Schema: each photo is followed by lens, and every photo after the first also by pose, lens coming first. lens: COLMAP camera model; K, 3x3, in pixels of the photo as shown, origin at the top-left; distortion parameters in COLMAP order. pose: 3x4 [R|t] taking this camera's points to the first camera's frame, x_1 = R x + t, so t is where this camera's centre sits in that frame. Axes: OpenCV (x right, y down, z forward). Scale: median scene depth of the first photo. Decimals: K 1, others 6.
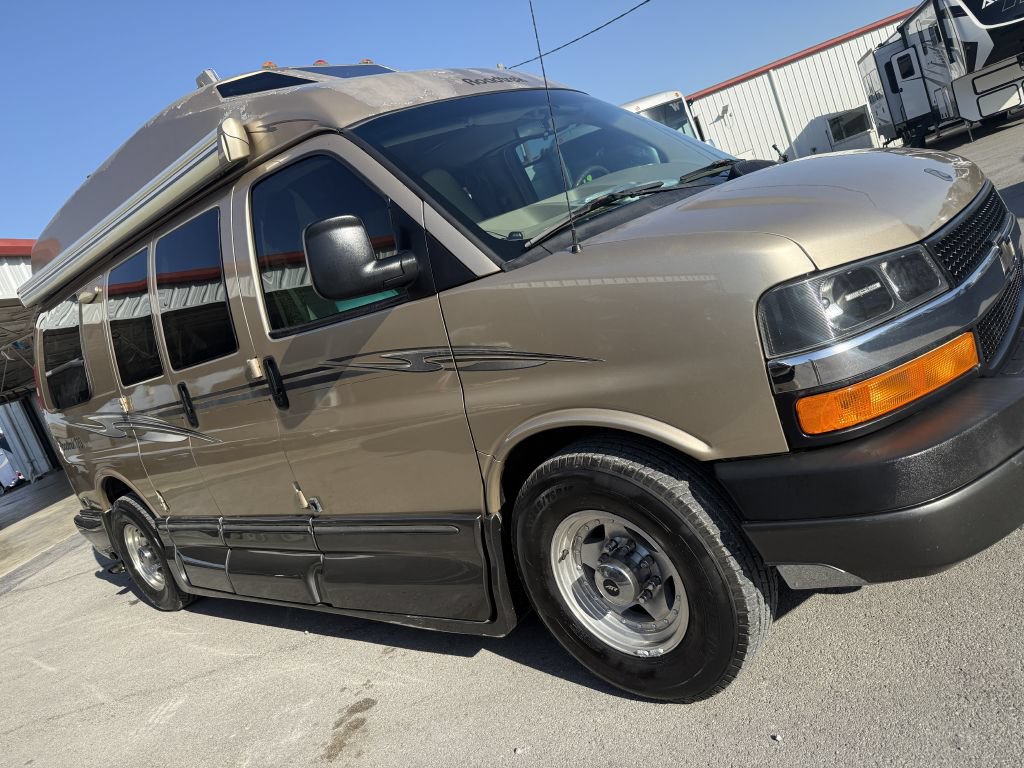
lens RADIAL K [[736.1, 0, 518.8], [0, 736.1, 383.5], [0, 0, 1]] dist [0.048380, -0.060672]
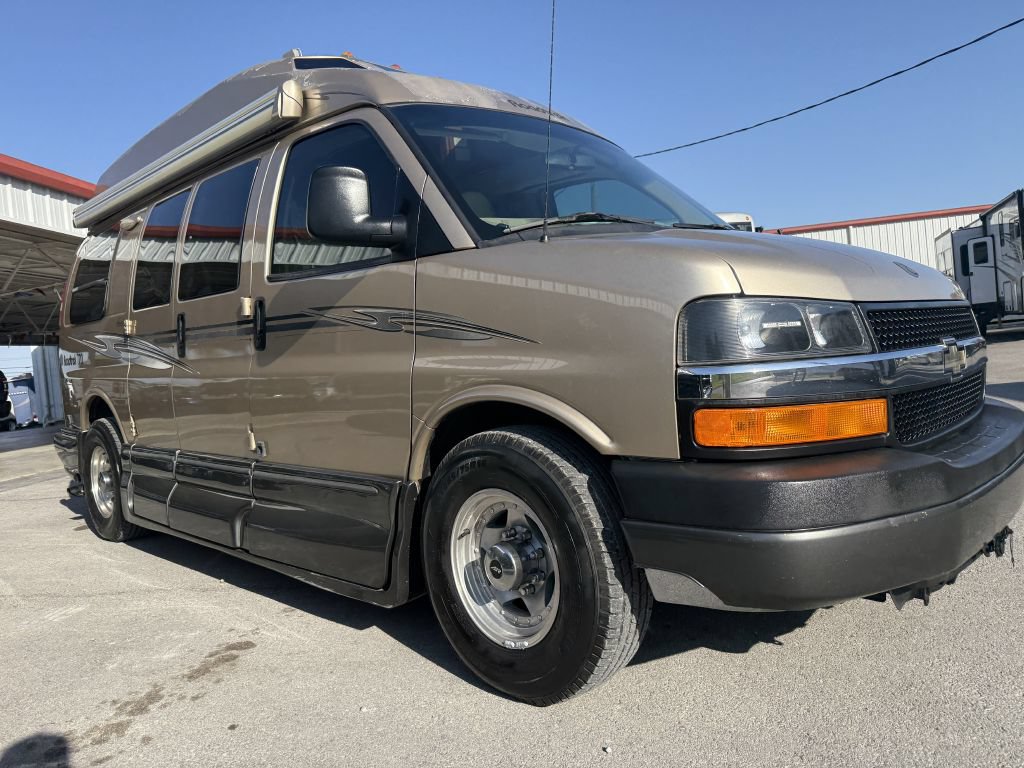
lens RADIAL K [[738.9, 0, 518.9], [0, 738.9, 382.6], [0, 0, 1]] dist [0.044684, -0.054906]
pose [[0.964451, 0.258434, -0.055194, 0.117422], [-0.262995, 0.959086, -0.104819, 0.104178], [0.025847, 0.115608, 0.992959, -0.029451]]
